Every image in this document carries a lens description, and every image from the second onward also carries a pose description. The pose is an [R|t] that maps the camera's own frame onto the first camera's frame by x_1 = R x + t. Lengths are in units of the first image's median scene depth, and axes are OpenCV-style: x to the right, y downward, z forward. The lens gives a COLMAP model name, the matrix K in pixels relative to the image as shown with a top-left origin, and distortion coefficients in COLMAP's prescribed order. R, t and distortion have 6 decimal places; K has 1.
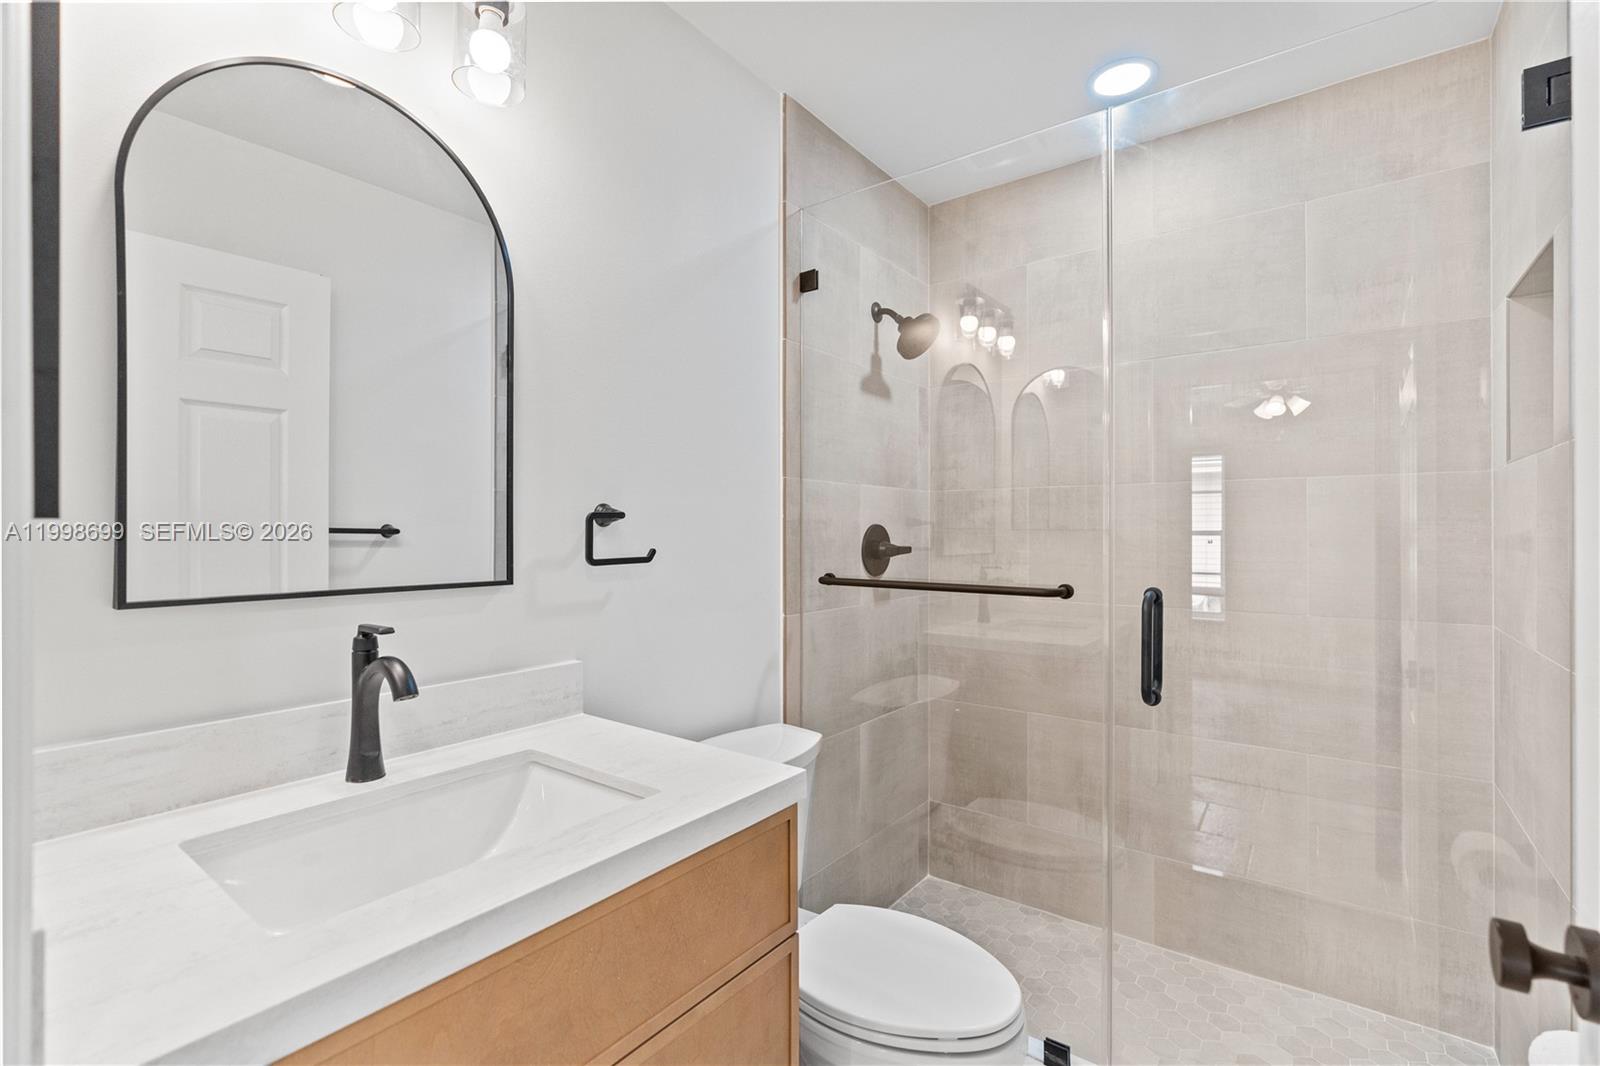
lens RADIAL K [[728.8, 0, 809.5], [0, 728.8, 533.2], [0, 0, 1]] dist [-0.011462, 0.004577]
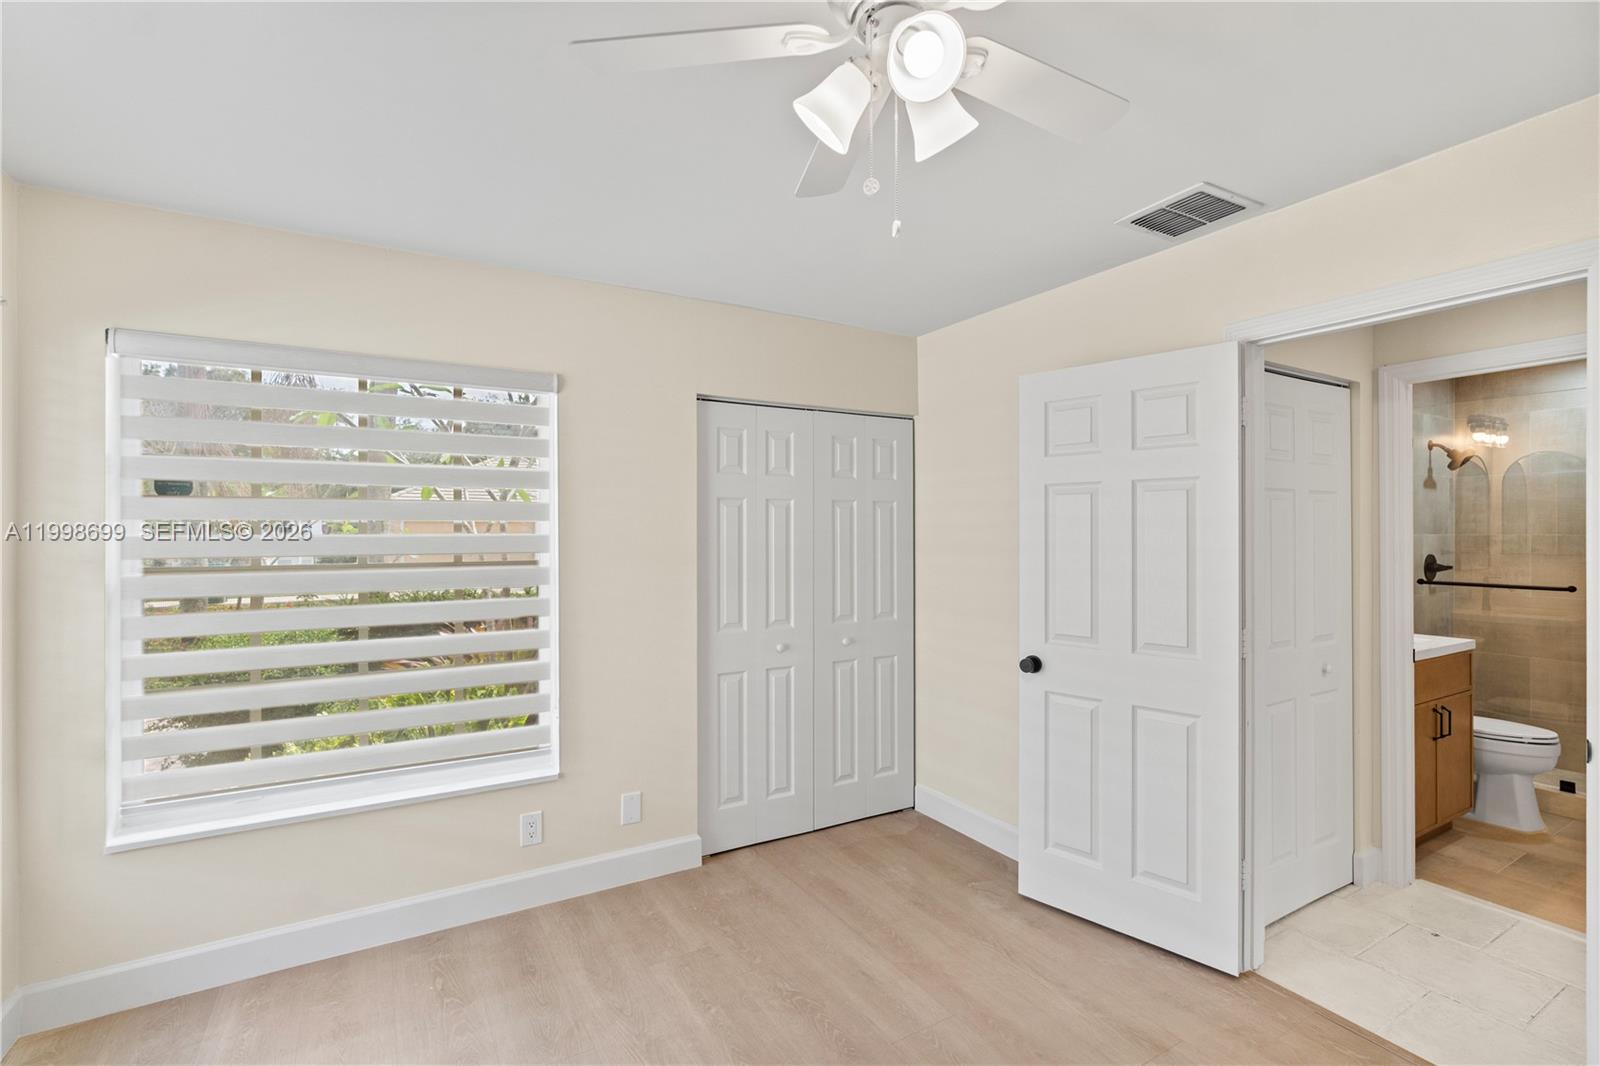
lens RADIAL K [[728.8, 0, 785.6], [0, 728.8, 535.9], [0, 0, 1]] dist [-0.011462, 0.004577]
pose [[0.917009, -0.002469, -0.398859, -0.696893], [0.002196, 0.999997, -0.001140, -0.060873], [0.398860, 0.000170, 0.917012, -1.424656]]
